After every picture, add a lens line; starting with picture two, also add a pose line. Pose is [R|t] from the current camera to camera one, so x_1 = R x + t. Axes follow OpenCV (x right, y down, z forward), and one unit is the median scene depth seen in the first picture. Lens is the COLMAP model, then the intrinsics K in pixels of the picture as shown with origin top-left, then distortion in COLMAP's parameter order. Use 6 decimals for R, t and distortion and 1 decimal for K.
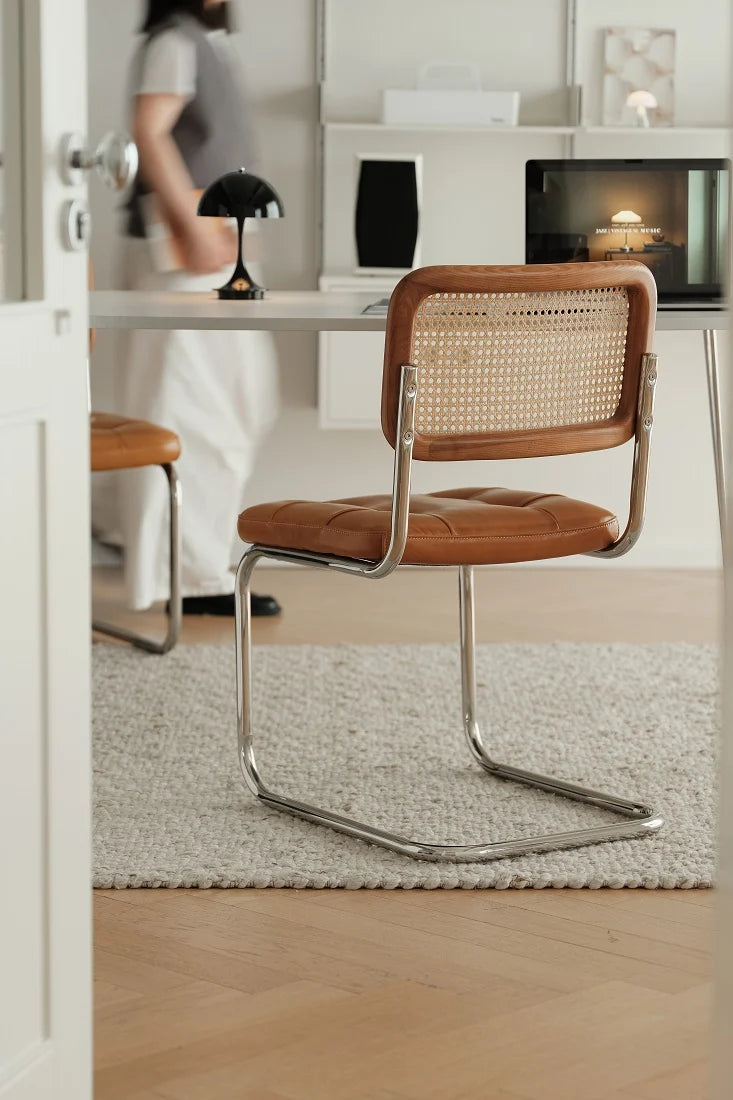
lens RADIAL K [[3052.2, 0, 366.5], [0, 3052.2, 550.0], [0, 0, 1]] dist [0.043849, 0.049785]
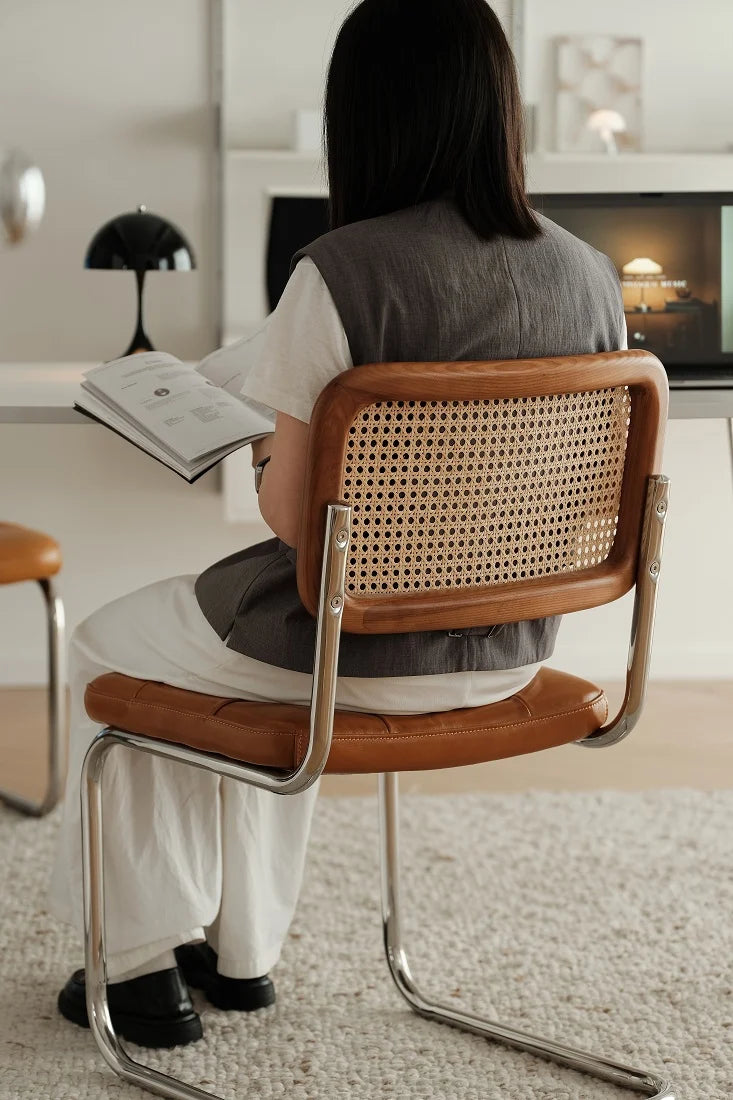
lens RADIAL K [[3052.2, 0, 366.5], [0, 3052.2, 550.0], [0, 0, 1]] dist [0.043849, 0.049785]
pose [[0.998633, -0.011828, 0.050907, -0.024248], [0.012414, 0.999860, -0.011217, -0.028422], [-0.050768, 0.011834, 0.998640, 0.223684]]
